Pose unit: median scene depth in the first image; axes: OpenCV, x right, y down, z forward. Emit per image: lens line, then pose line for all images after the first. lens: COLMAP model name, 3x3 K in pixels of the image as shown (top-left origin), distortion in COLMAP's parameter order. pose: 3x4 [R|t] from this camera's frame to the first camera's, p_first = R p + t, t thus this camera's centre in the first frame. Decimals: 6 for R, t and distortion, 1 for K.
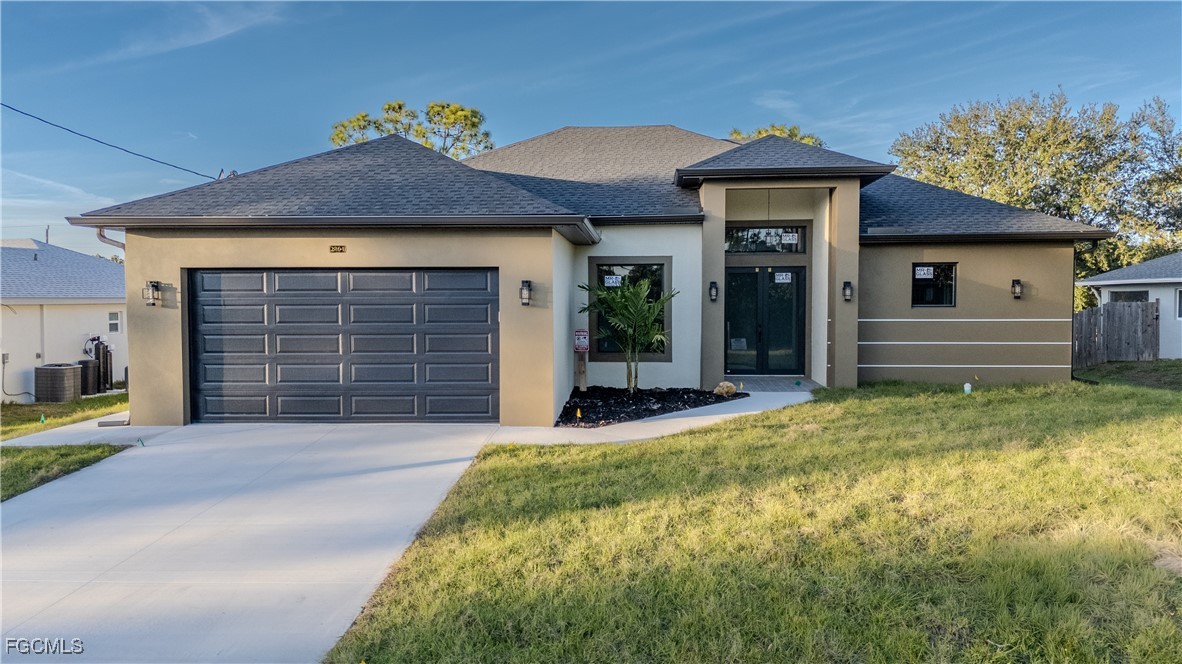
lens RADIAL K [[873.3, 0, 595.7], [0, 873.3, 336.4], [0, 0, 1]] dist [0.061676, -0.062171]
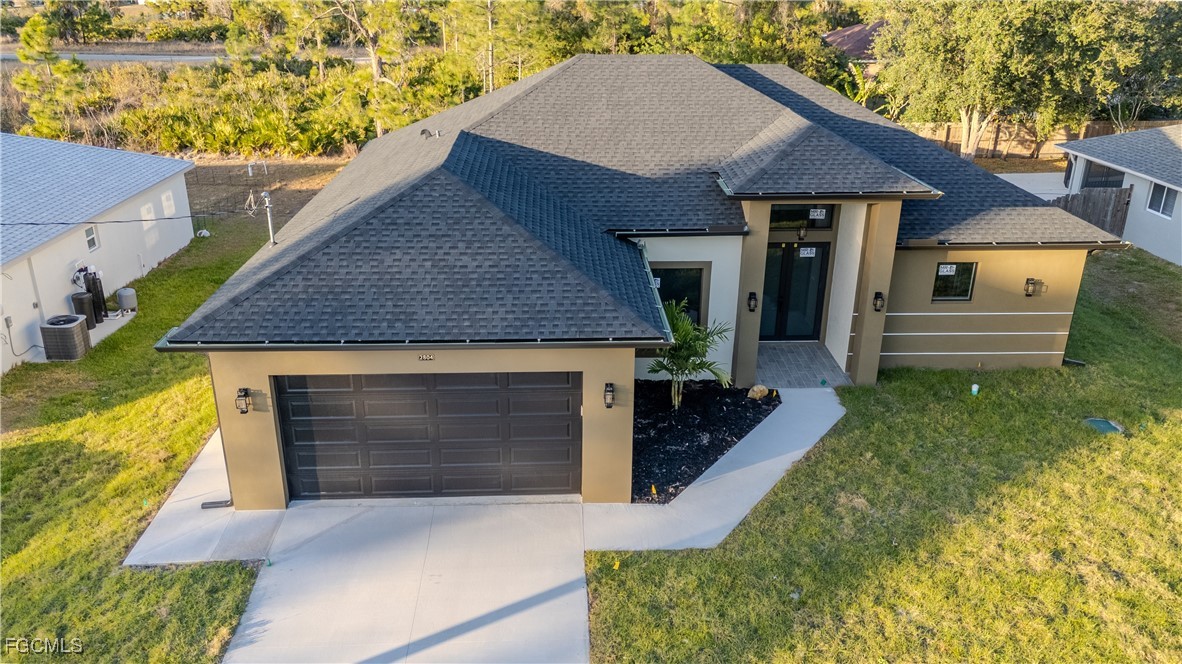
lens RADIAL K [[873.3, 0, 593.1], [0, 873.3, 336.9], [0, 0, 1]] dist [0.061676, -0.062171]
pose [[0.996388, -0.025307, 0.081054, -0.136493], [-0.004343, 0.938116, 0.346295, -0.363635], [-0.084802, -0.345396, 0.934618, 0.026252]]
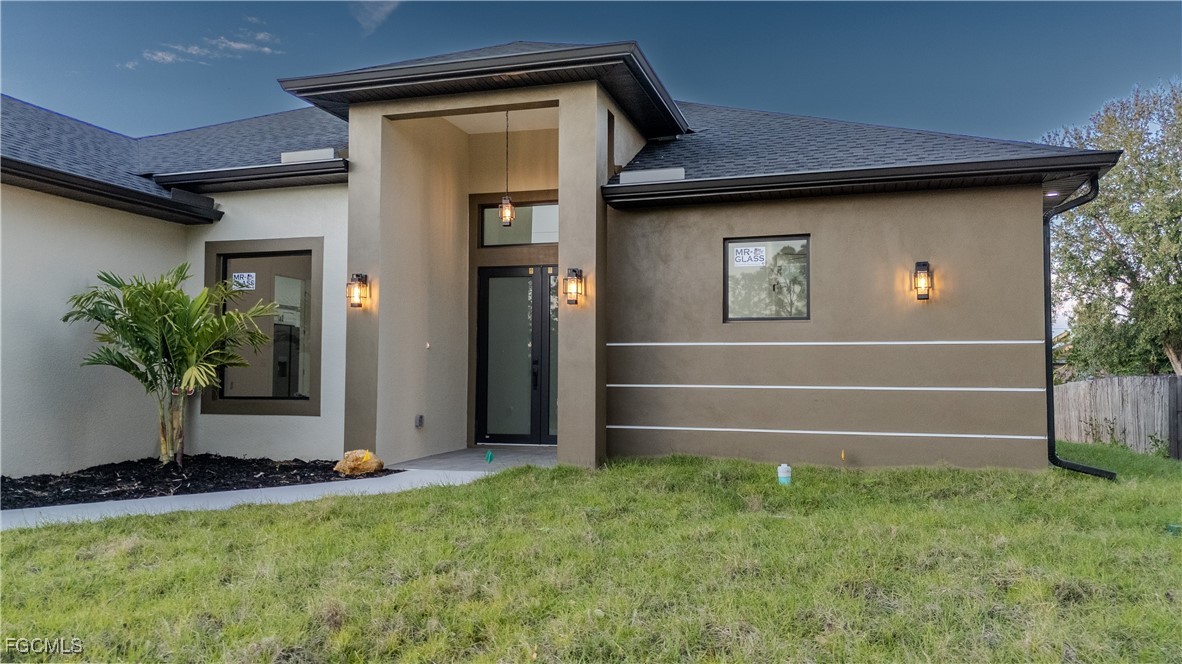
lens RADIAL K [[873.3, 0, 603.1], [0, 873.3, 335.5], [0, 0, 1]] dist [0.061676, -0.062171]
pose [[0.970538, -0.004796, -0.240901, 0.417989], [-0.018579, 0.995336, -0.094666, 0.028128], [0.240232, 0.096353, 0.965922, 0.473474]]
